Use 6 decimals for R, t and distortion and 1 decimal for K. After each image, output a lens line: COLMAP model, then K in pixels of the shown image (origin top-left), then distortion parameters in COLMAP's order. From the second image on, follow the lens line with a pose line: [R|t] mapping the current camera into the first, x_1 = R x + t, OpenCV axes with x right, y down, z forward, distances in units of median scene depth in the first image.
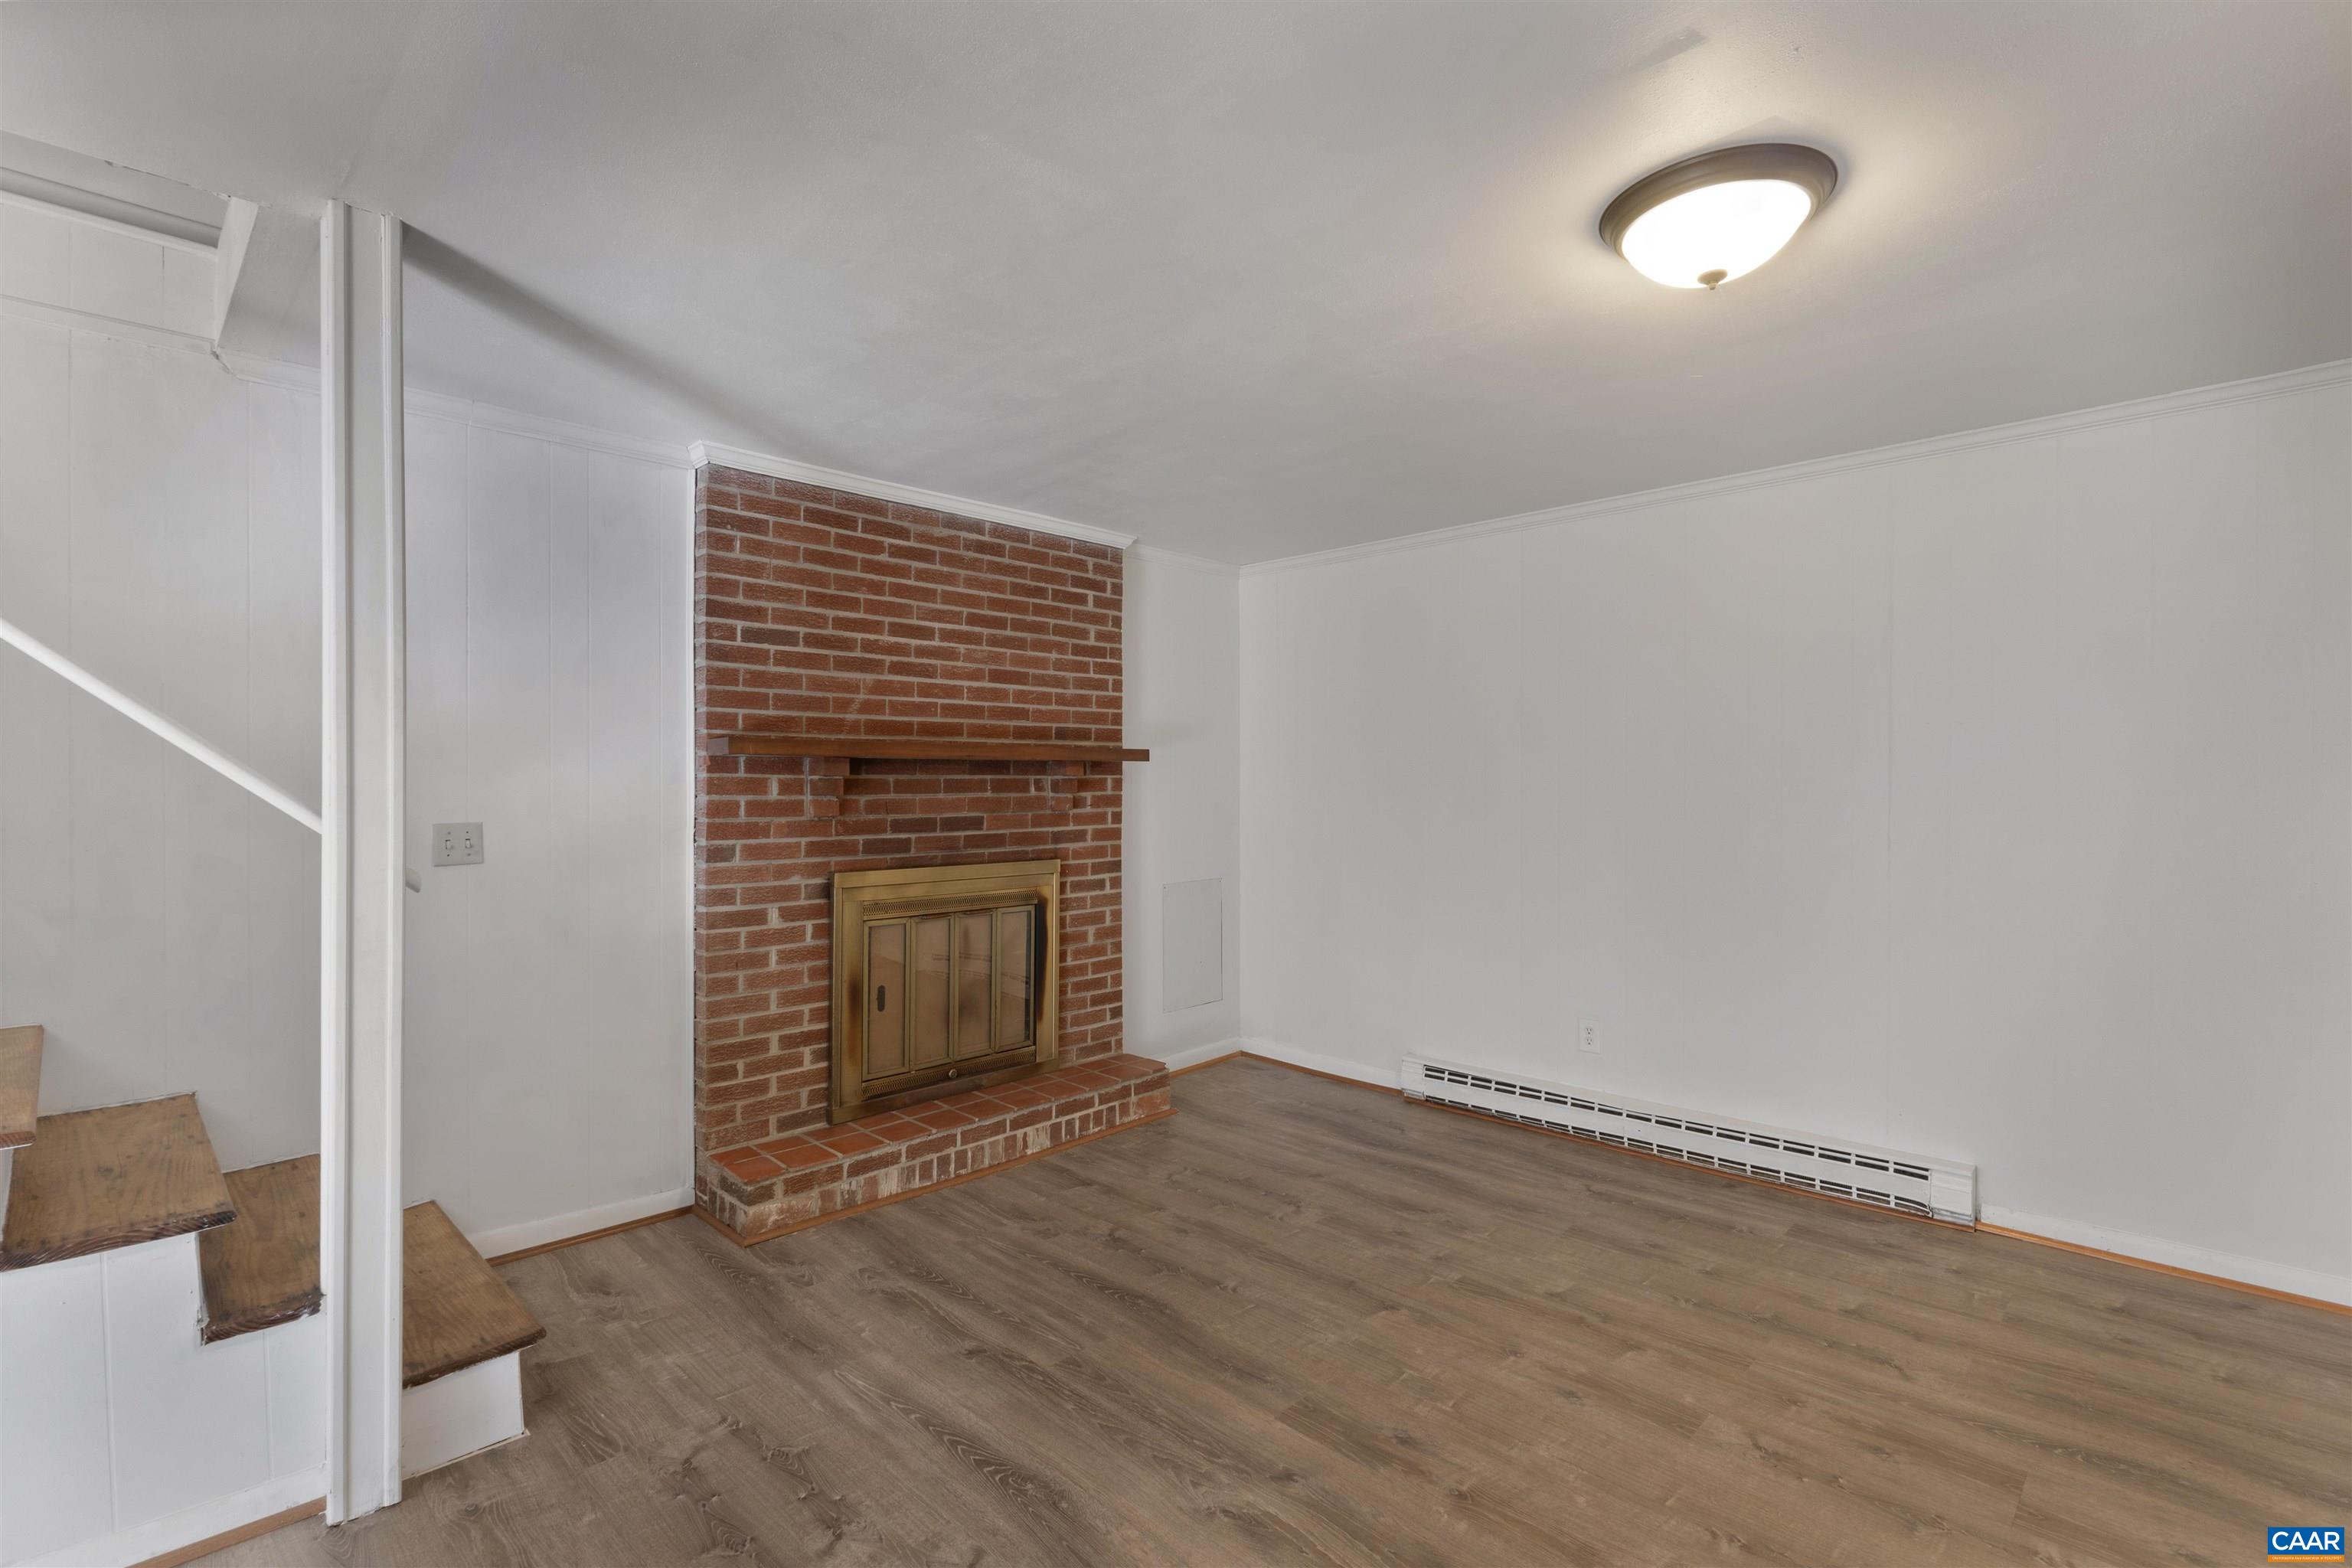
lens RADIAL K [[1047.7, 0, 1178.0], [0, 1047.7, 783.9], [0, 0, 1]] dist [-0.002062, 0.000330]
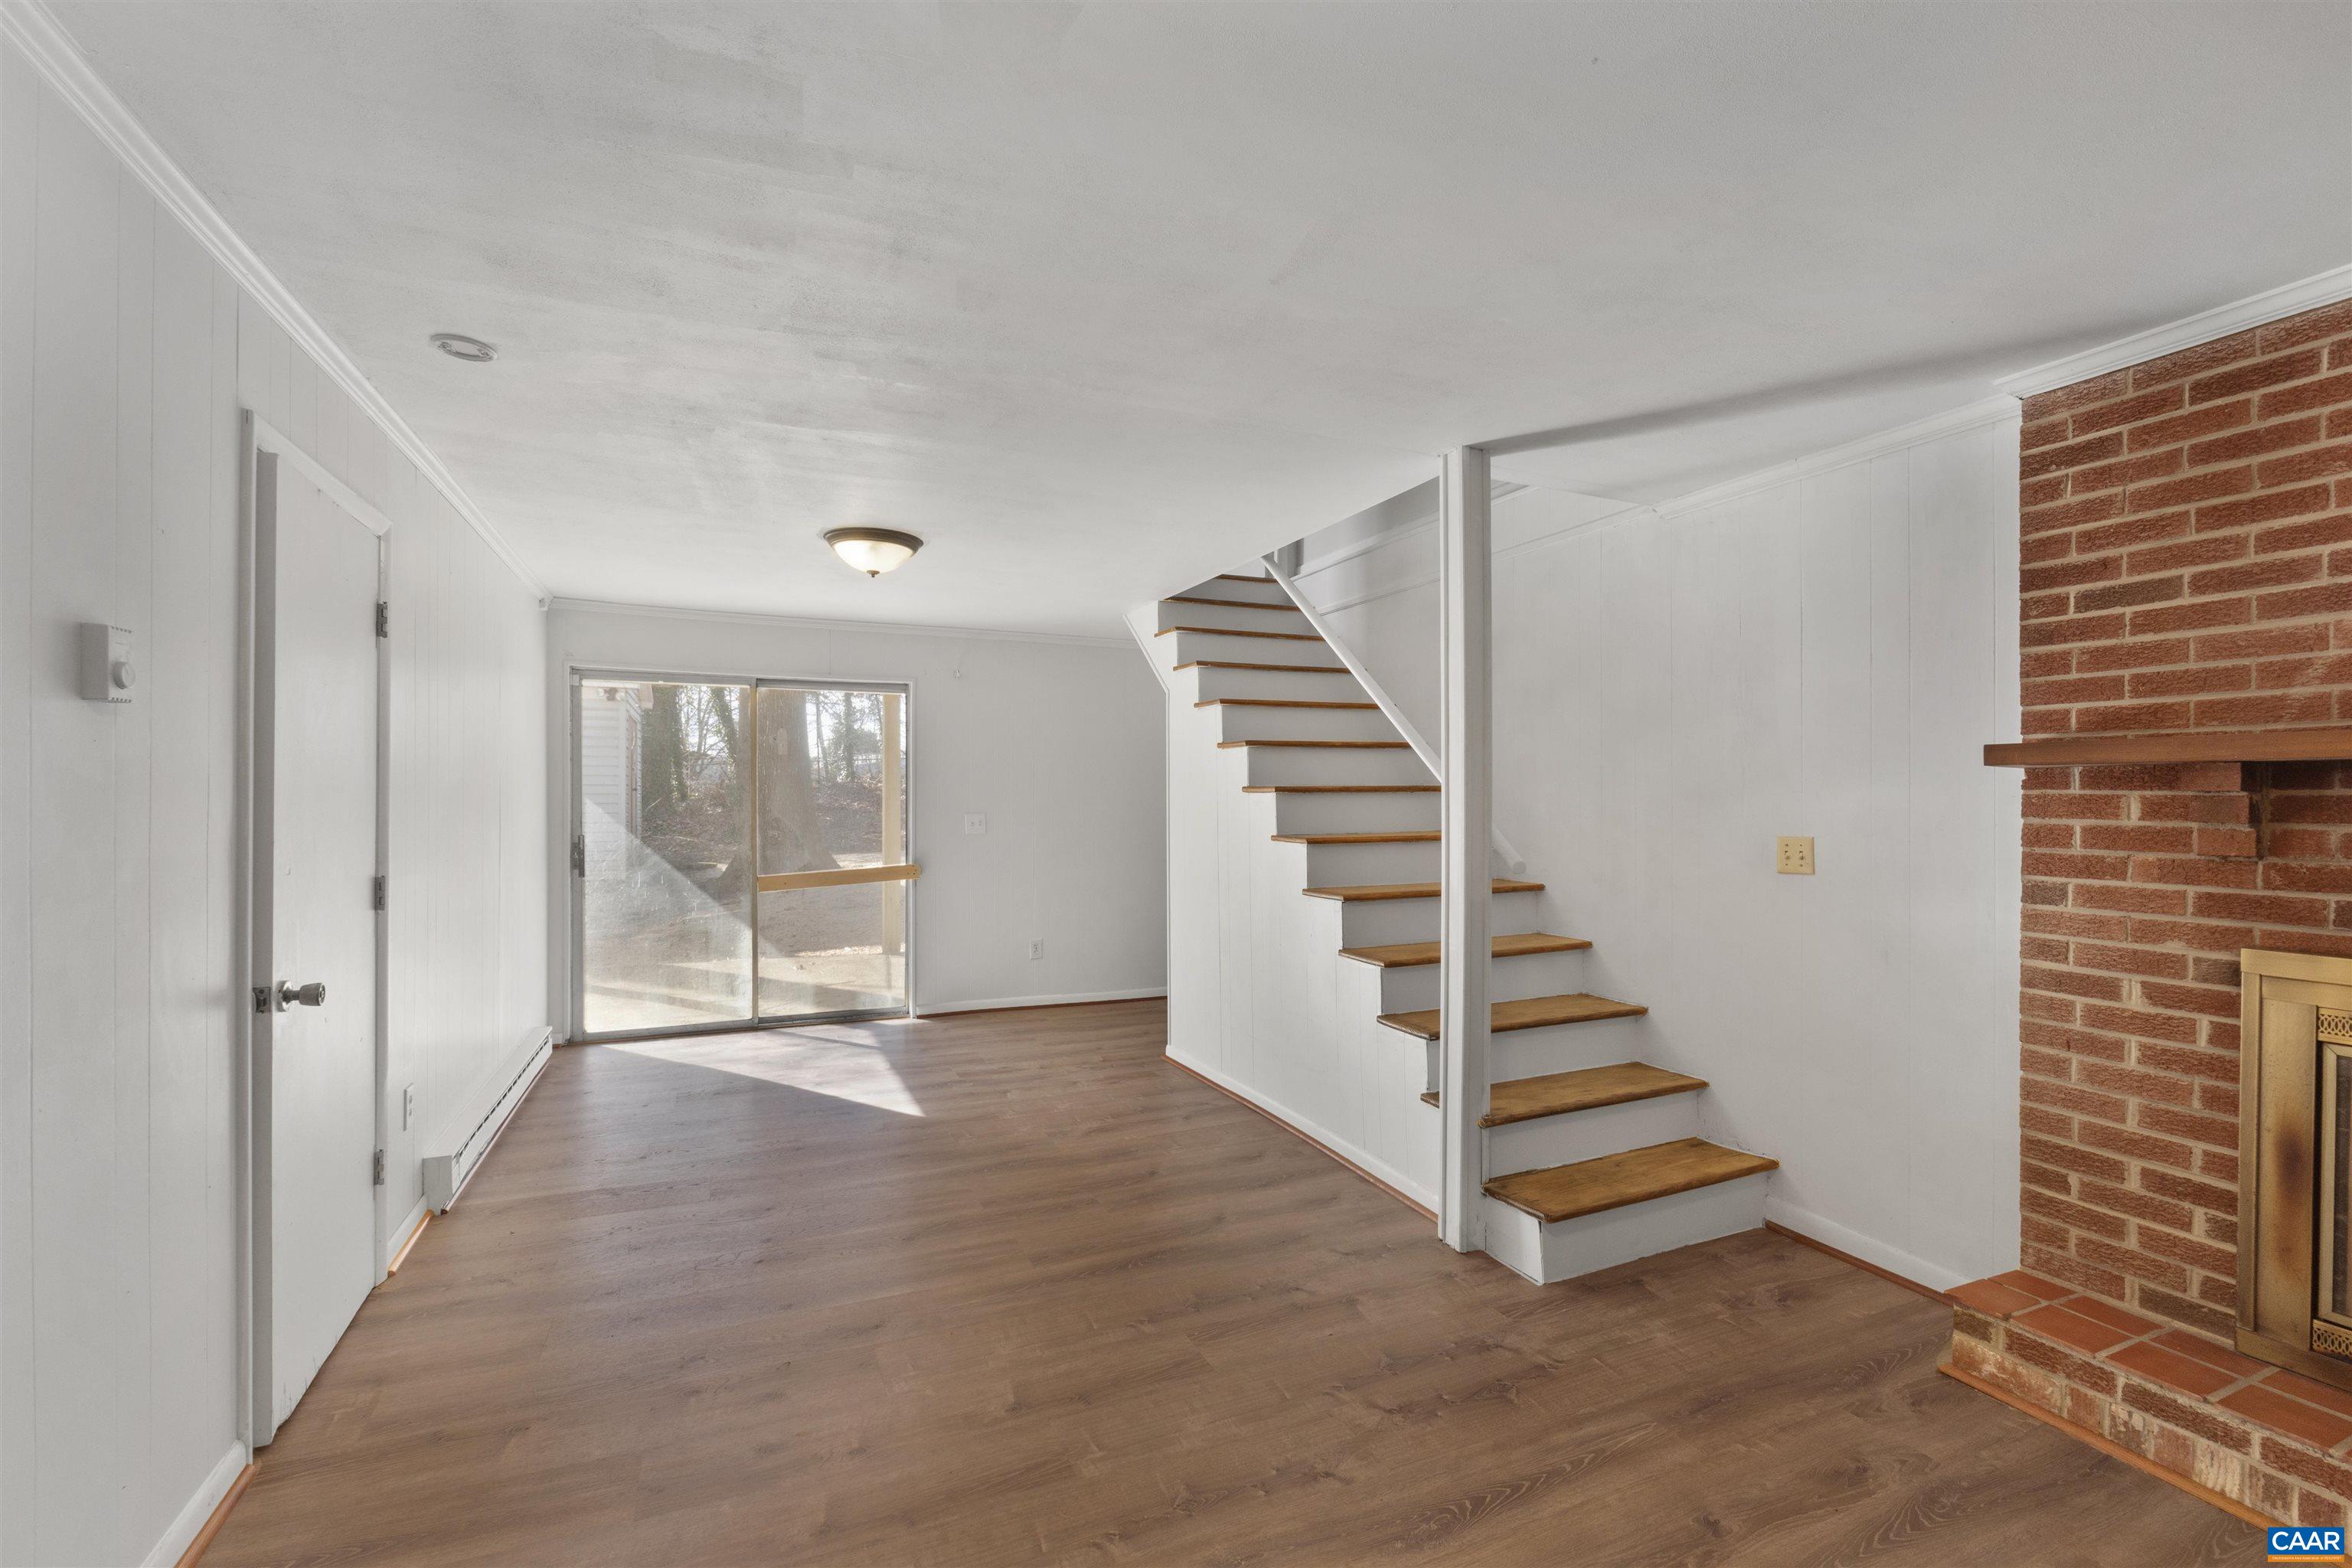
lens RADIAL K [[1030.0, 0, 1179.7], [0, 1030.0, 793.5], [0, 0, 1]] dist [-0.005416, 0.000782]
pose [[-0.368622, -0.003109, -0.929574, 0.490993], [-0.000841, 0.999995, -0.003011, -0.004296], [0.929579, -0.000328, -0.368623, 0.666125]]
